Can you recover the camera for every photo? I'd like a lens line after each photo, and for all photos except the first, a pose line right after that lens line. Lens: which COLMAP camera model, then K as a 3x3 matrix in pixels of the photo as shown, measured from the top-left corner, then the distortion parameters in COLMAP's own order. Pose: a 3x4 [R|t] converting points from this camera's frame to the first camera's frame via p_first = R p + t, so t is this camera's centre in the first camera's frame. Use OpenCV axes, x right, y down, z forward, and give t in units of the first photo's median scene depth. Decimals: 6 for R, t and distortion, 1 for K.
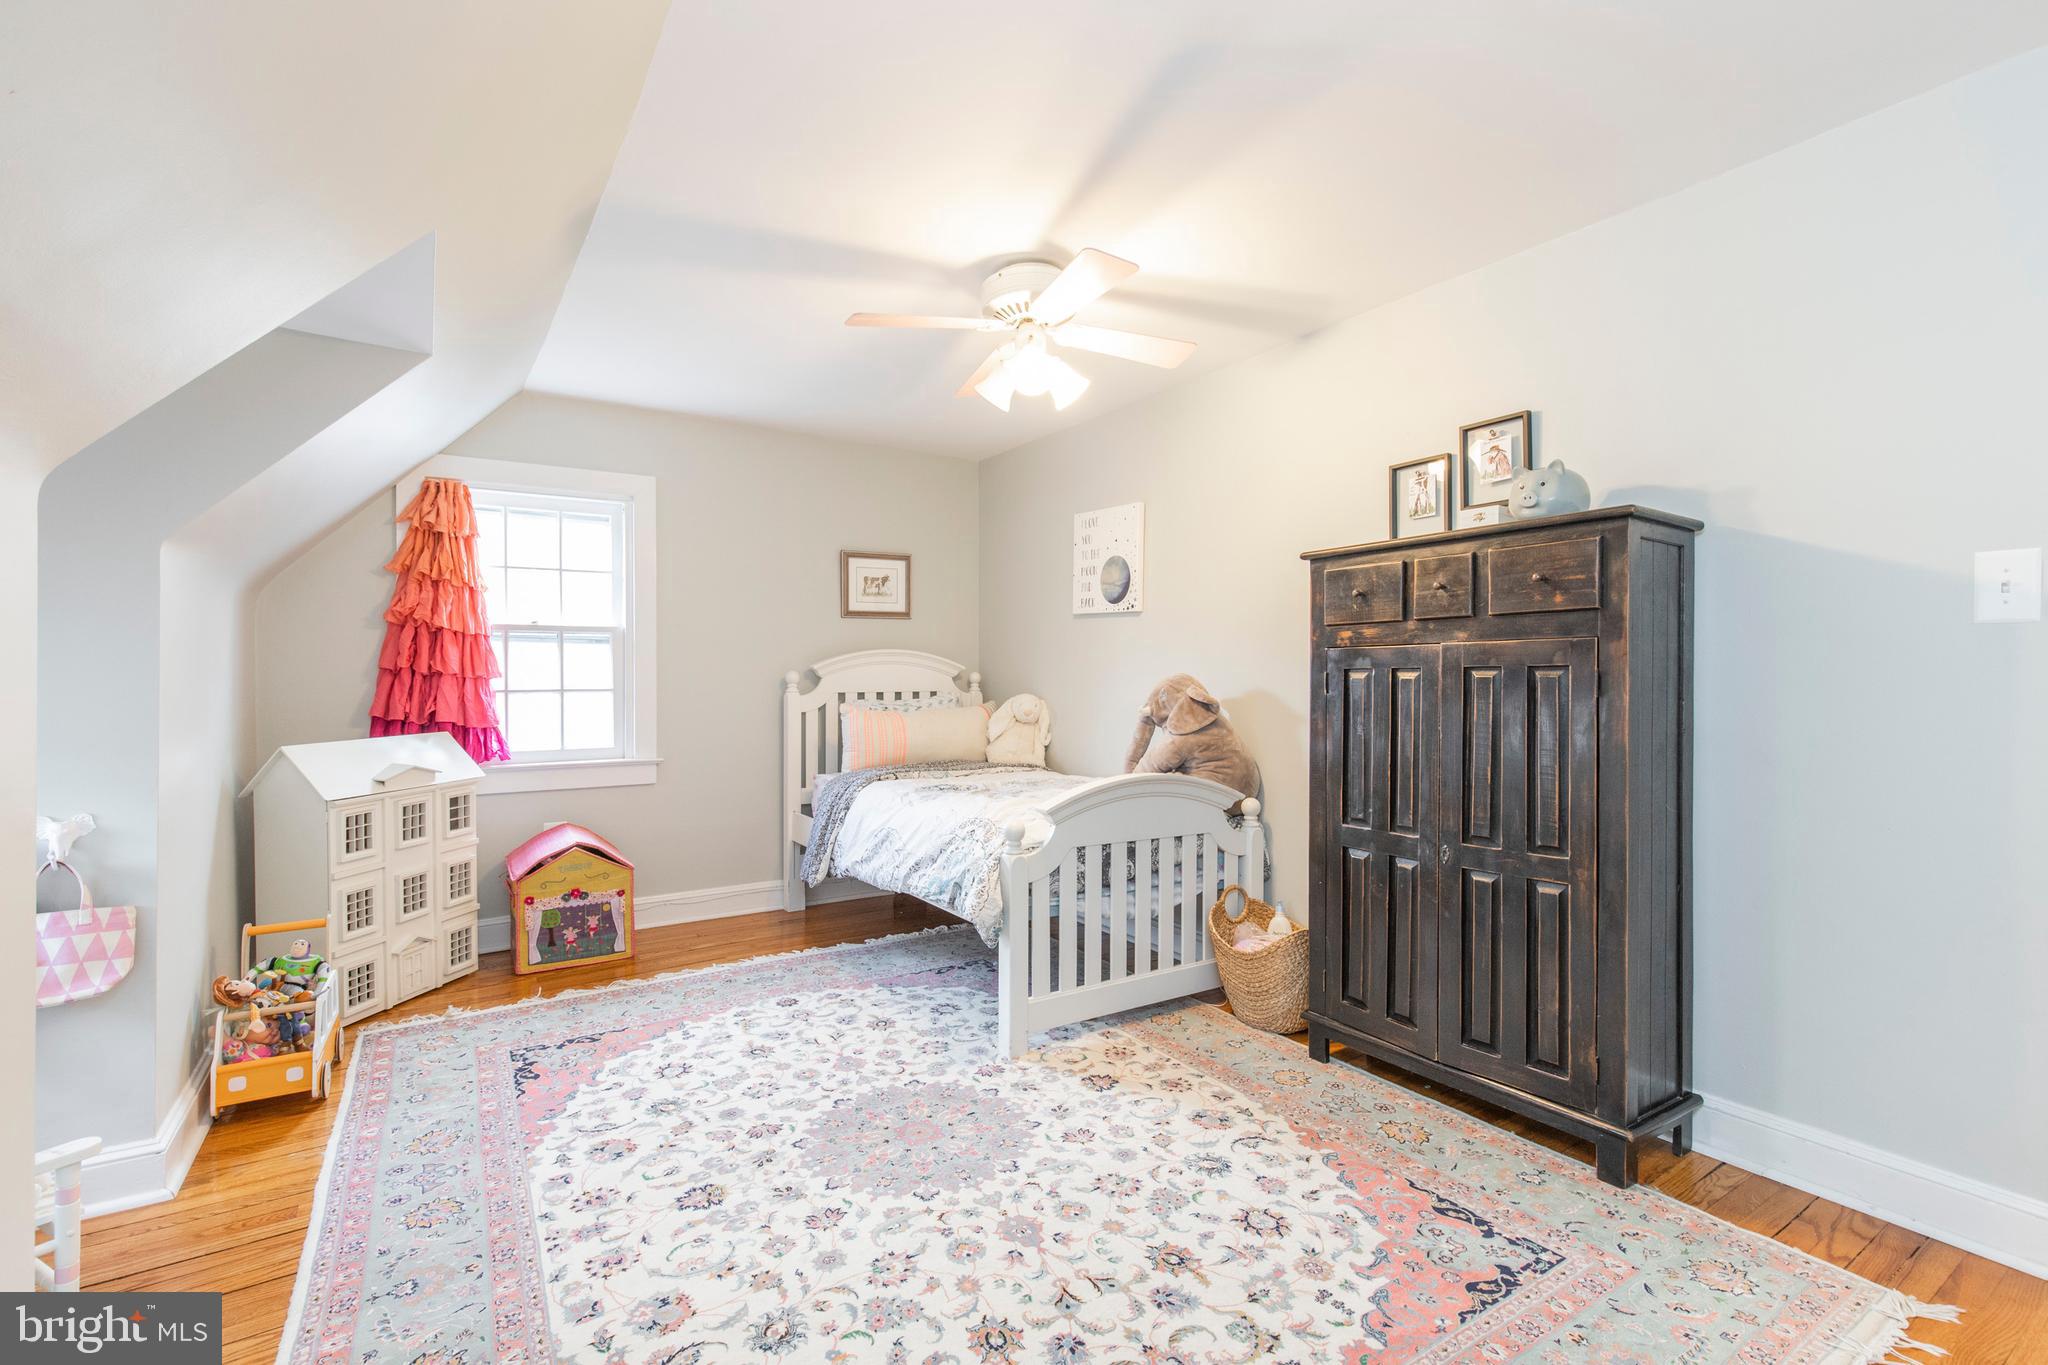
lens RADIAL K [[932.8, 0, 1030.4], [0, 932.8, 683.2], [0, 0, 1]] dist [0.011667, 0.000050]
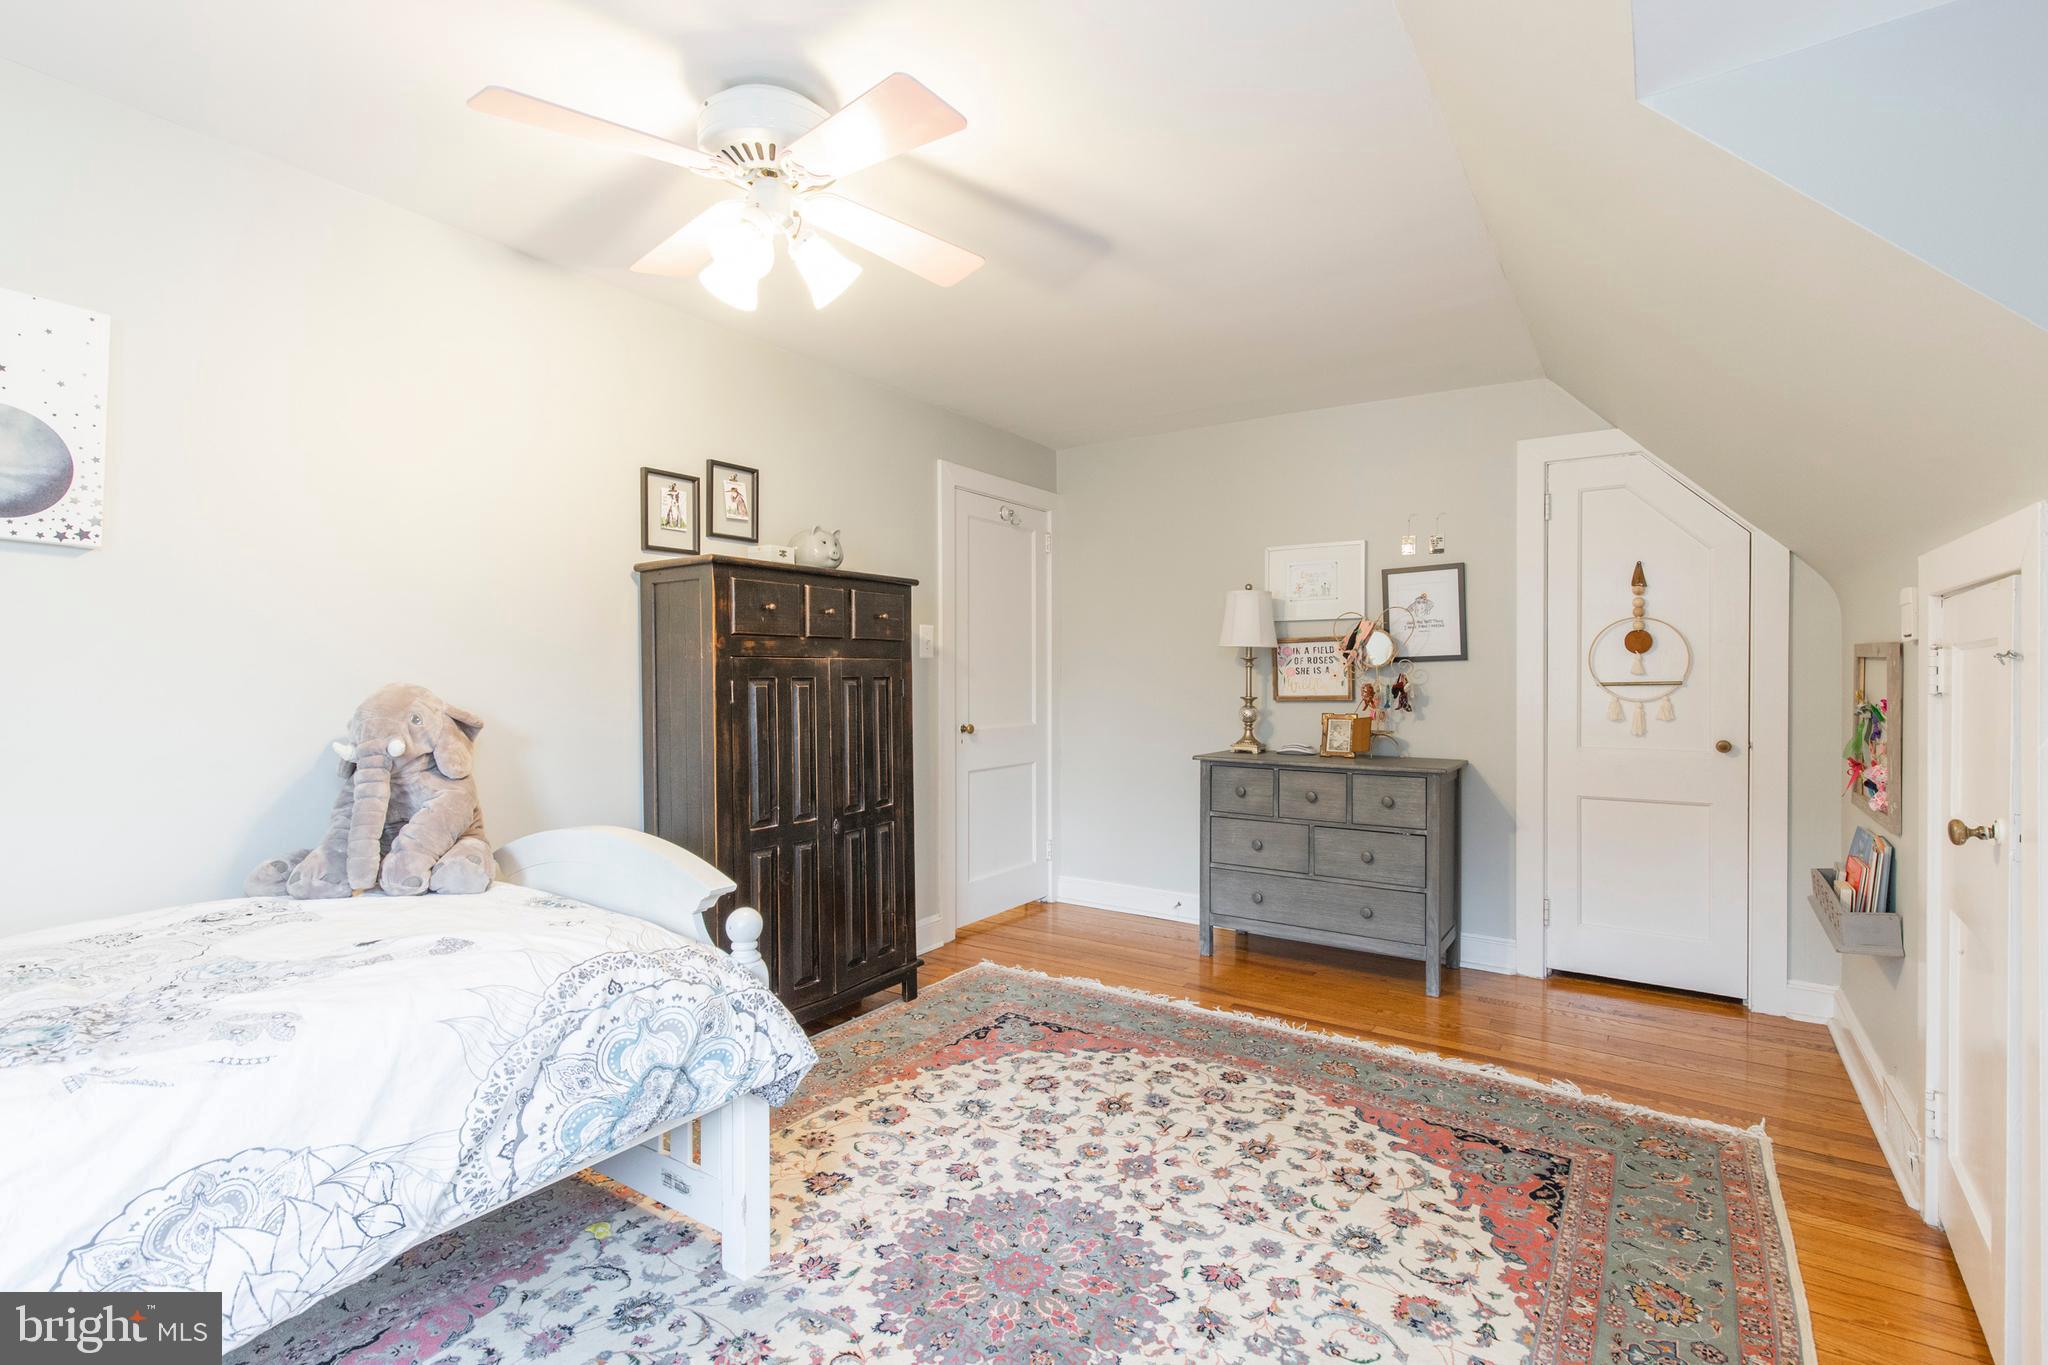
lens RADIAL K [[932.8, 0, 1030.4], [0, 932.8, 683.2], [0, 0, 1]] dist [0.011667, 0.000050]
pose [[-0.386555, -0.006224, 0.922245, -1.002311], [0.005886, 0.999940, 0.009215, -0.023947], [-0.922248, 0.008990, -0.386495, 1.536225]]
